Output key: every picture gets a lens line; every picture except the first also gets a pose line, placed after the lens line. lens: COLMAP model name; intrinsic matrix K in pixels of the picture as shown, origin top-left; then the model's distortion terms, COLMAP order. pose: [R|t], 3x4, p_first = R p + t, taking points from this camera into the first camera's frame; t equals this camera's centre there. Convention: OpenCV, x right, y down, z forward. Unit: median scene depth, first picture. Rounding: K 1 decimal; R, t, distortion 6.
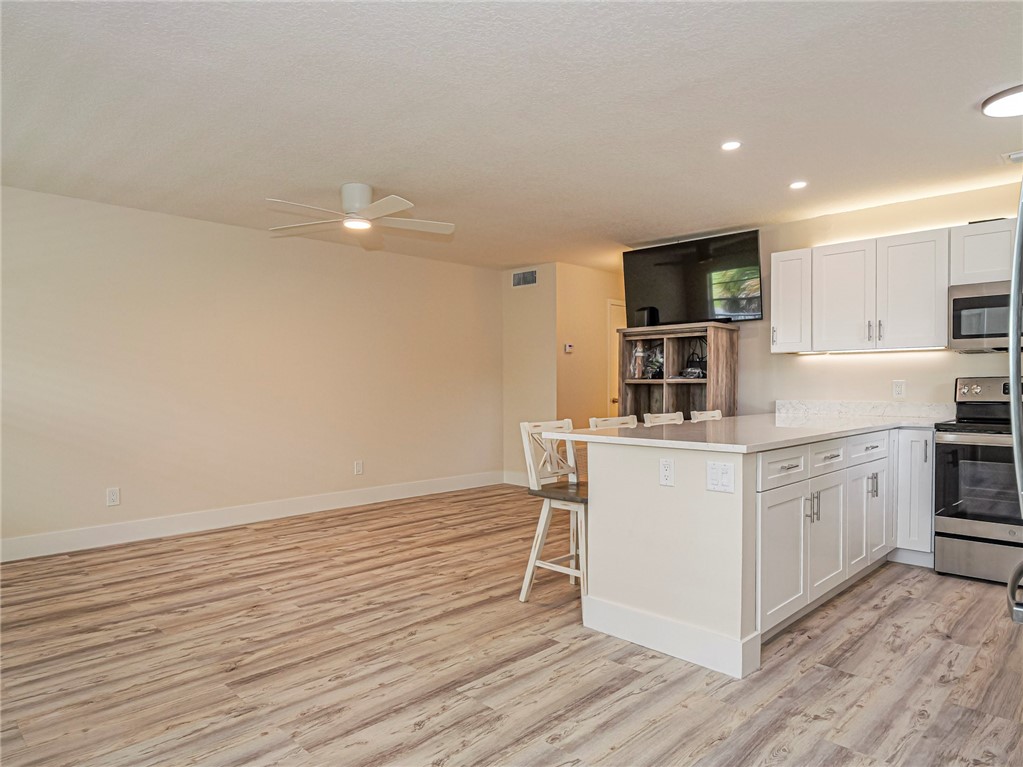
lens RADIAL K [[654.7, 0, 498.8], [0, 654.7, 388.1], [0, 0, 1]] dist [-0.000795, -0.001664]
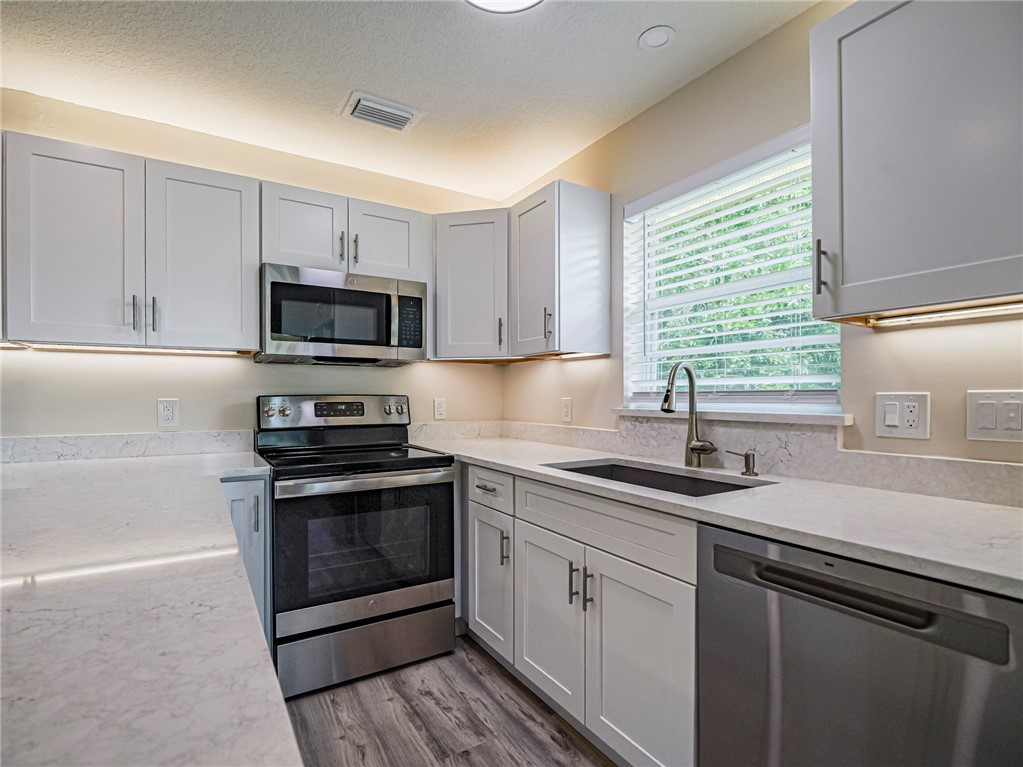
lens RADIAL K [[499.0, 0, 501.3], [0, 499.0, 401.6], [0, 0, 1]] dist [-0.014522, -0.000407]
pose [[0.231534, -0.008727, 0.972788, 0.252232], [0.005580, 0.999955, 0.007643, -0.013578], [-0.972811, 0.003659, 0.231572, 0.678117]]
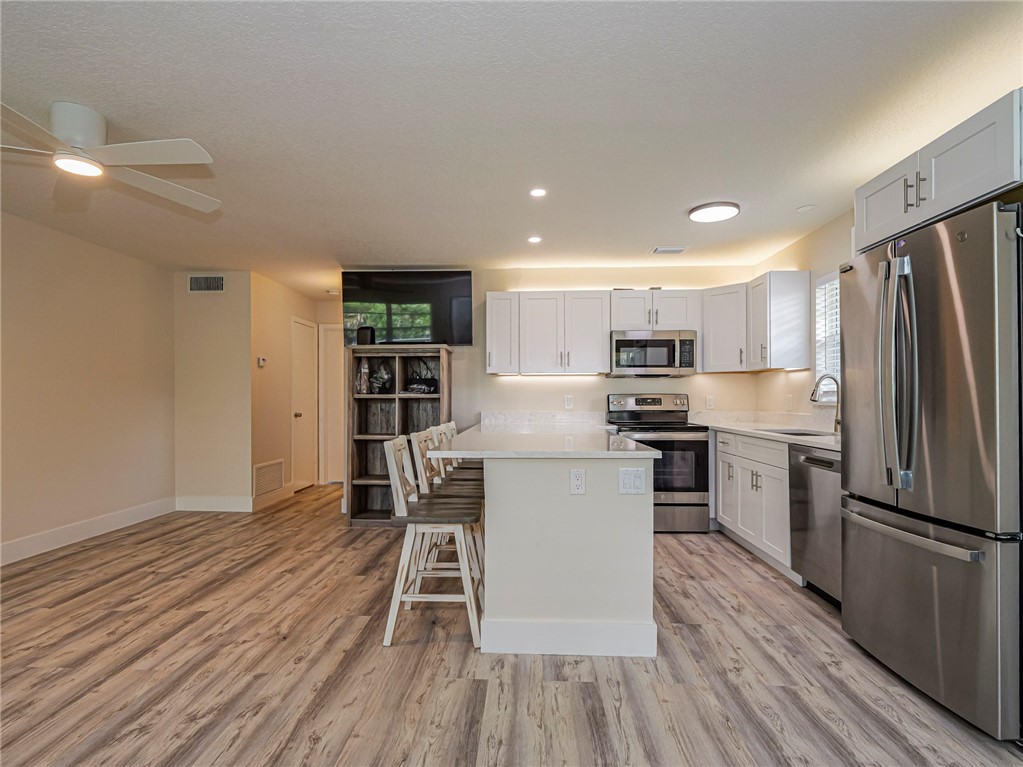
lens RADIAL K [[531.7, 0, 505.7], [0, 531.7, 395.5], [0, 0, 1]] dist [-0.011232, 0.001593]
pose [[0.730554, 0.005524, 0.682832, -0.298921], [0.003624, 0.999922, -0.011967, -0.000689], [-0.682845, 0.011217, 0.730477, 0.327436]]
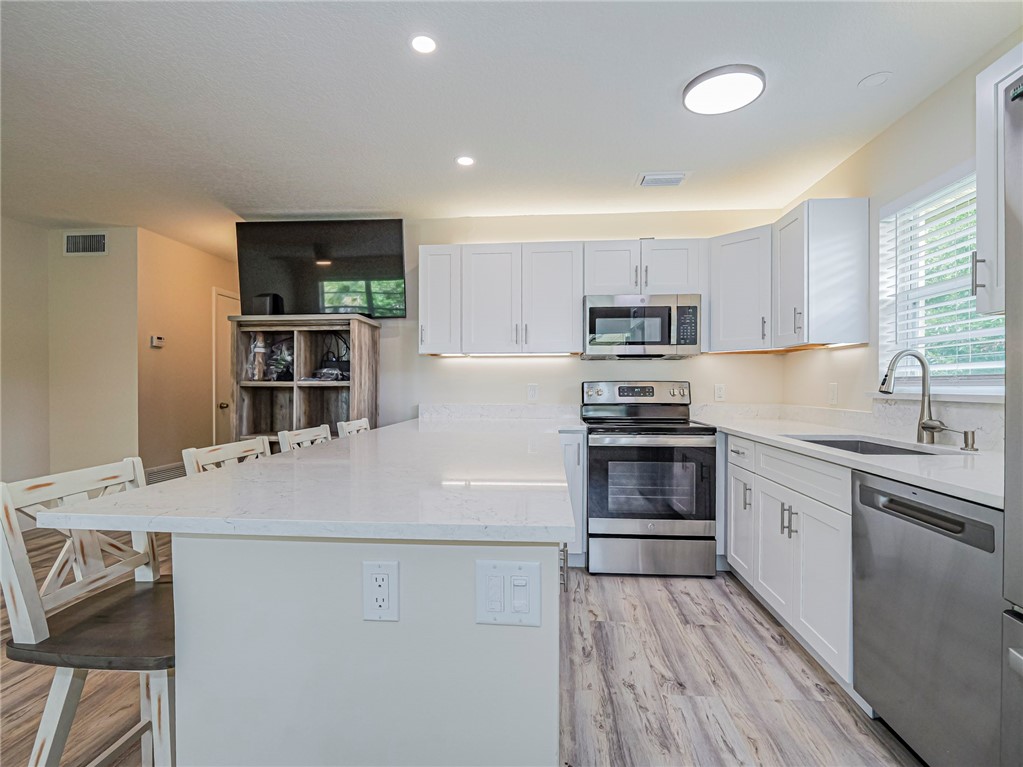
lens RADIAL K [[499.0, 0, 513.6], [0, 499.0, 389.8], [0, 0, 1]] dist [-0.014522, -0.000407]
pose [[0.755826, -0.004317, 0.654758, 0.075023], [0.002496, 0.999990, 0.003713, -0.006717], [-0.654767, -0.001172, 0.755829, 0.495591]]
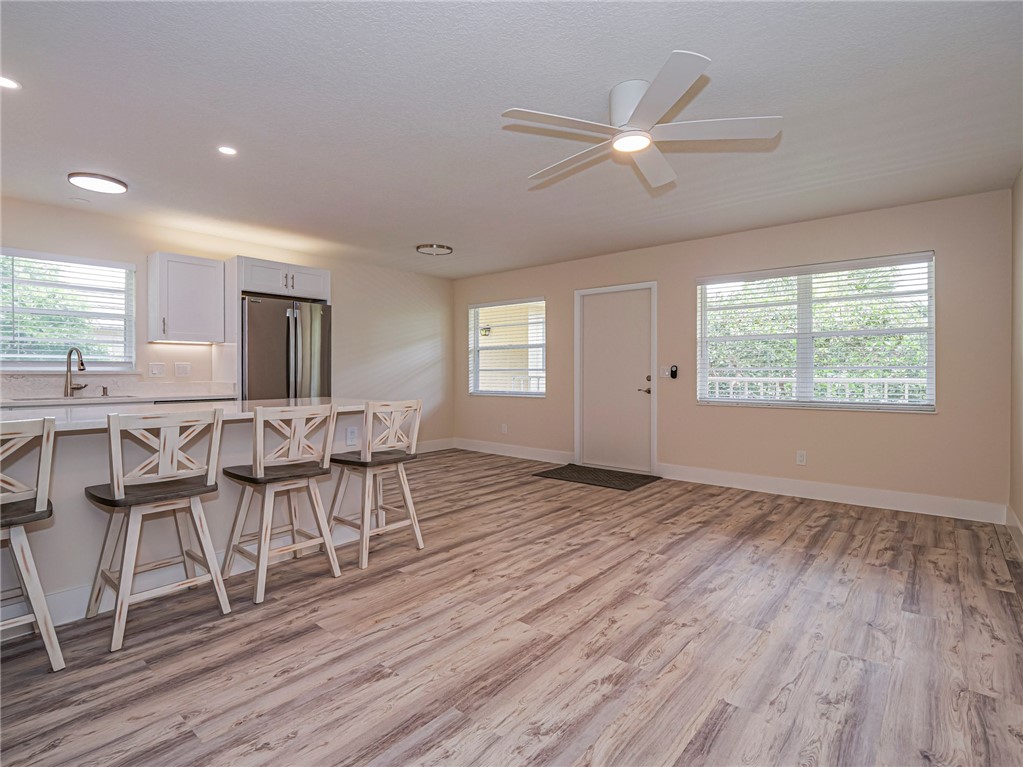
lens RADIAL K [[499.0, 0, 510.8], [0, 499.0, 382.4], [0, 0, 1]] dist [-0.014522, -0.000407]
pose [[-0.994751, 0.003447, -0.102267, -0.030784], [0.000467, 0.999575, 0.029147, -0.003925], [0.102324, 0.028946, -0.994330, 1.708535]]
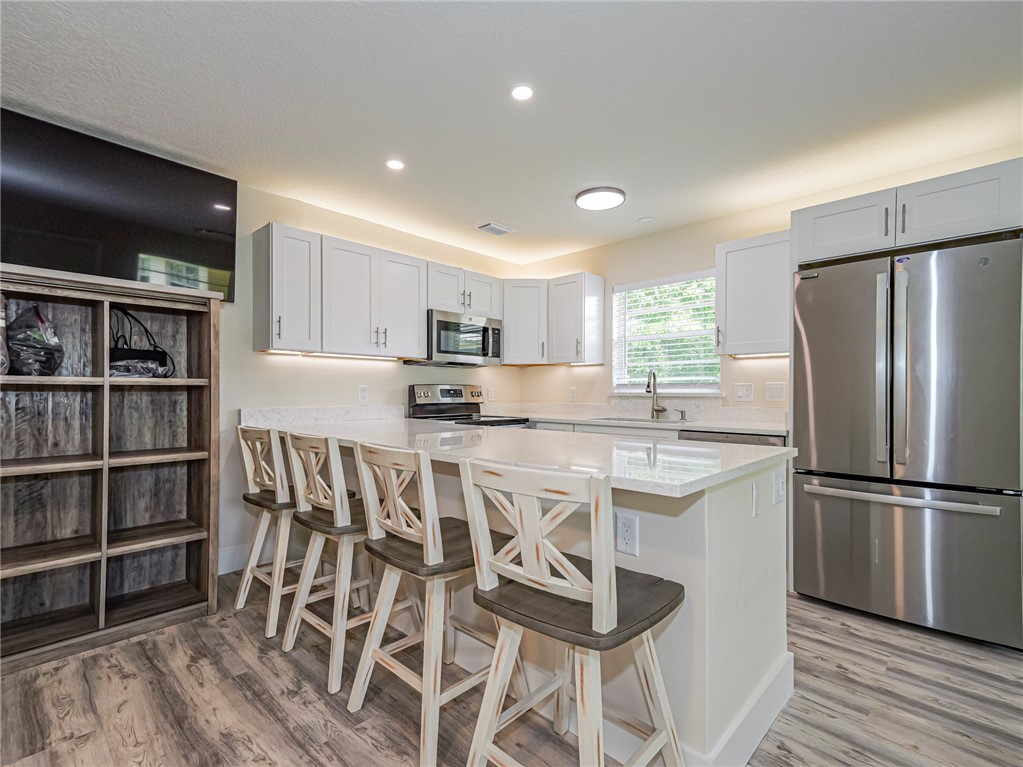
lens RADIAL K [[485.3, 0, 506.5], [0, 485.3, 393.6], [0, 0, 1]] dist [0.022630, 0.001773]
pose [[-0.030136, 0.001825, 0.999544, -0.227560], [0.004148, 0.999990, -0.001701, 0.003060], [-0.999537, 0.004095, -0.030144, 0.947179]]
